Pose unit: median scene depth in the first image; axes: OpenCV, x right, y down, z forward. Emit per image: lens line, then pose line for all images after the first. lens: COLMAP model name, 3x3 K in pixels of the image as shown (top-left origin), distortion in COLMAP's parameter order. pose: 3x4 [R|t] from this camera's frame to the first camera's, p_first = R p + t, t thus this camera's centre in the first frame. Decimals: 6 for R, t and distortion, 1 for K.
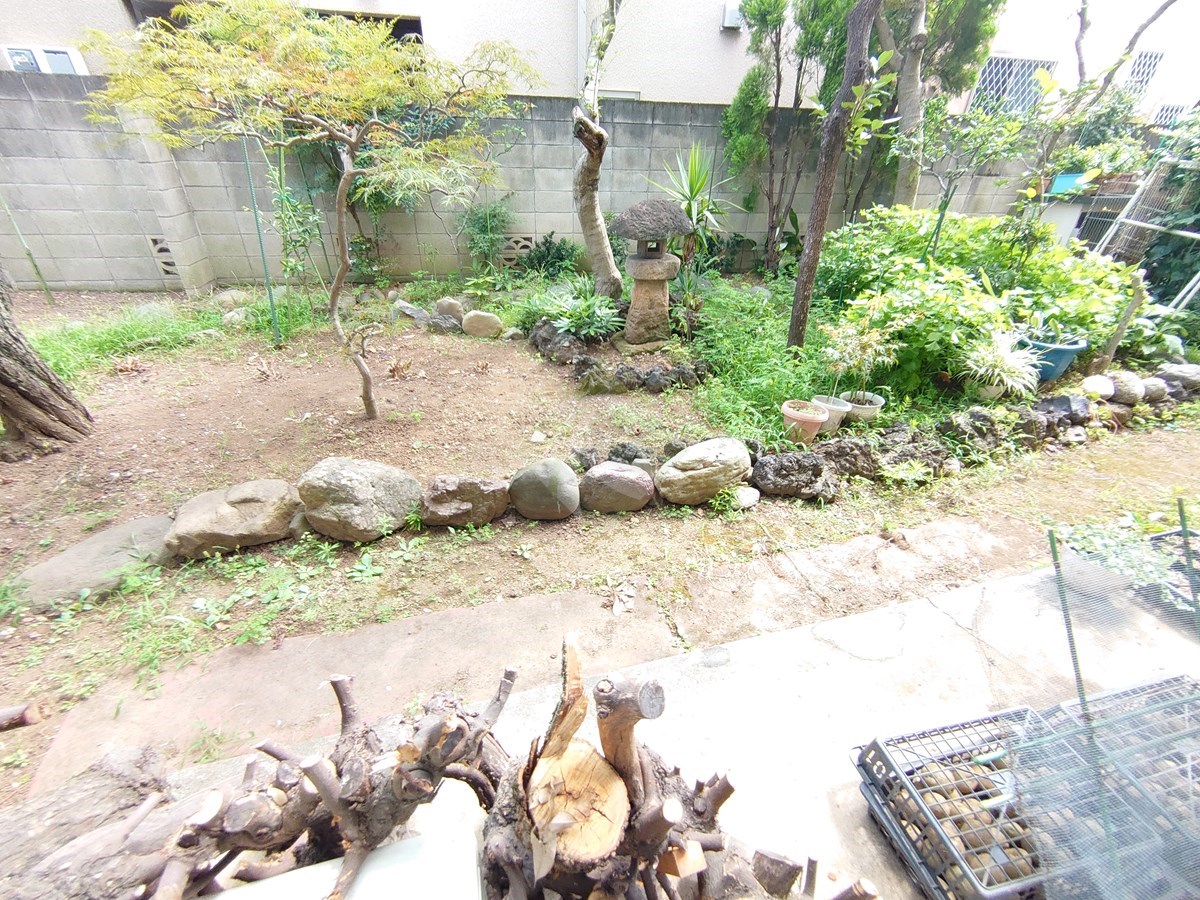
lens RADIAL K [[522.1, 0, 597.5], [0, 522.1, 451.3], [0, 0, 1]] dist [0.009997, -0.003288]
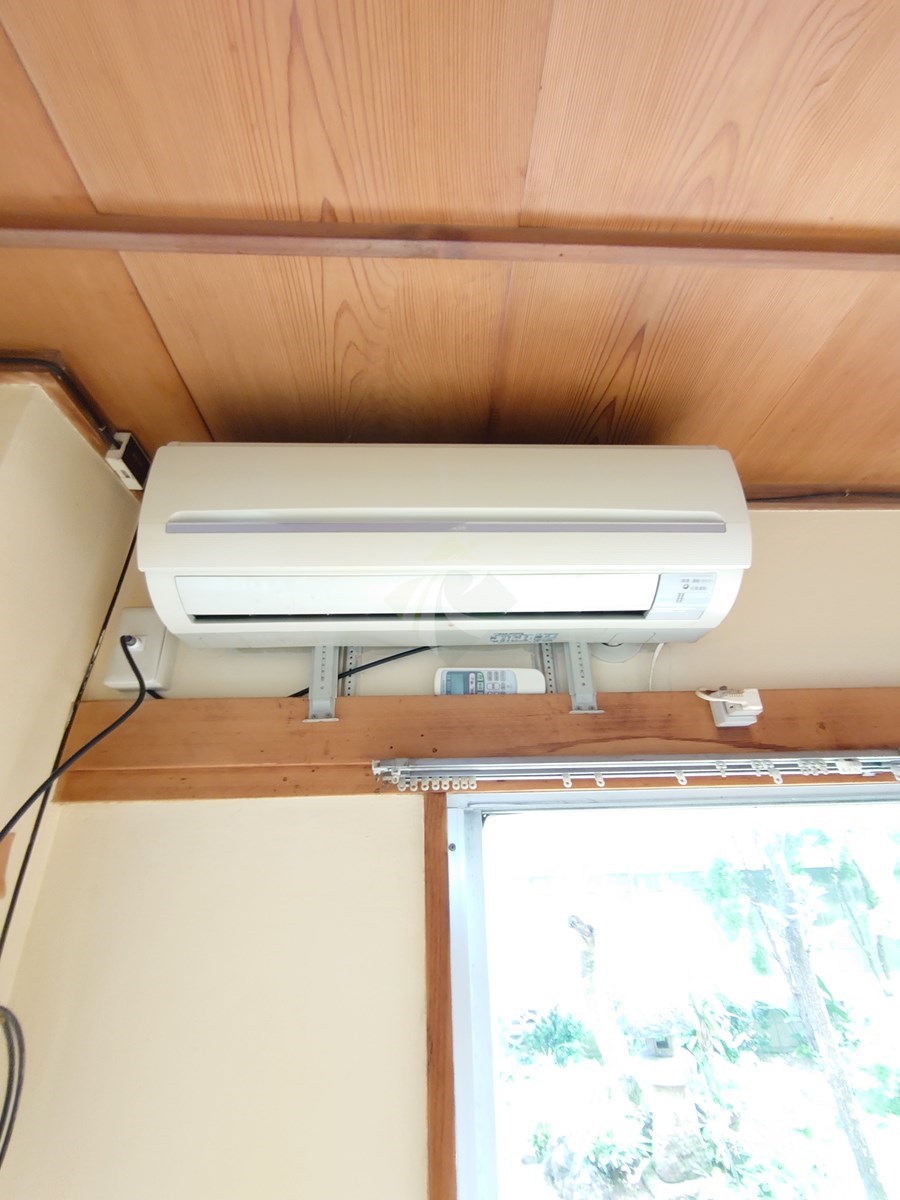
lens RADIAL K [[522.1, 0, 449.3], [0, 522.1, 596.7], [0, 0, 1]] dist [0.009997, -0.003288]
pose [[0.970405, -0.149714, -0.189470, 0.030369], [-0.077300, 0.550744, -0.831087, 0.007631], [0.228775, 0.821137, 0.522872, -0.323168]]
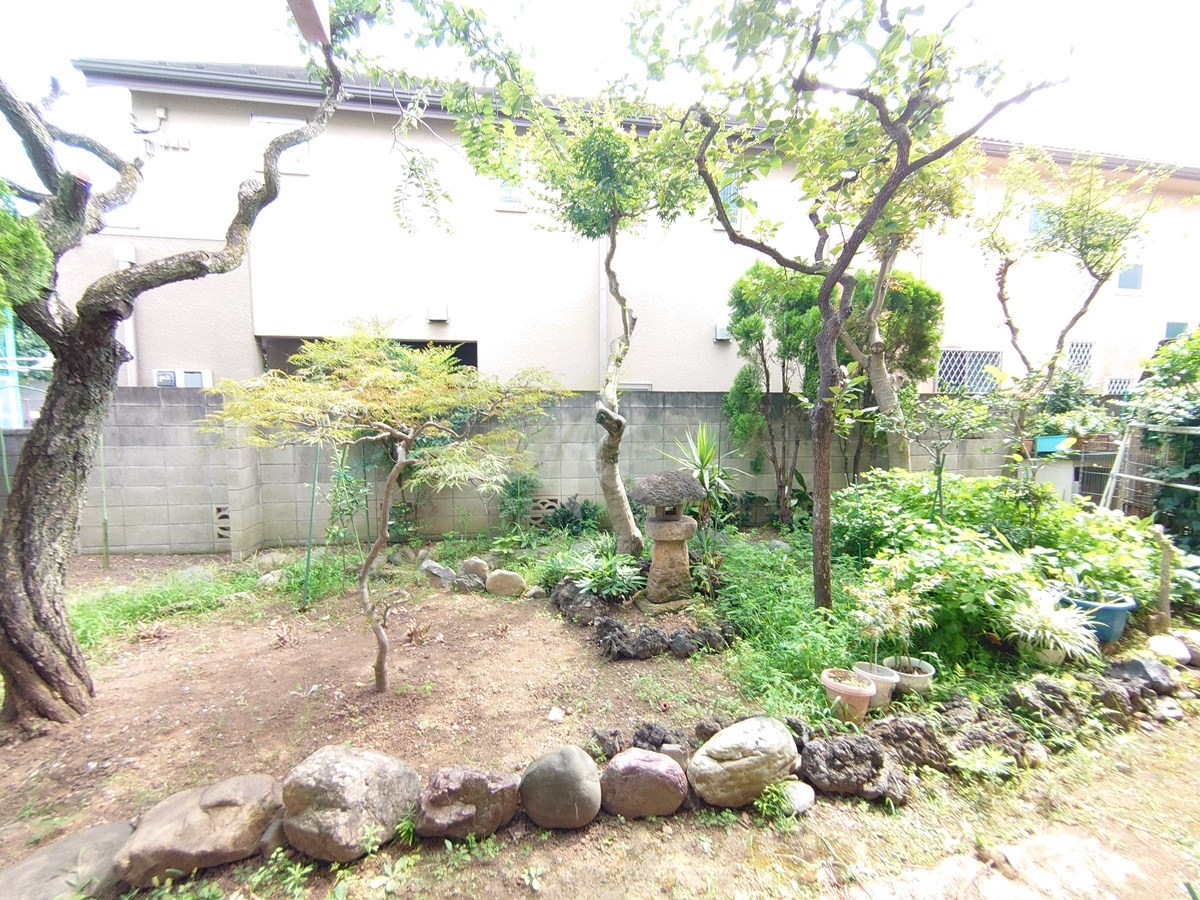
lens RADIAL K [[522.1, 0, 598.4], [0, 522.1, 449.6], [0, 0, 1]] dist [0.009997, -0.003288]
pose [[0.999112, -0.017199, -0.038465, 0.003055], [-0.001673, 0.895990, -0.444072, -0.028992], [0.042102, 0.443742, 0.895165, -0.016258]]
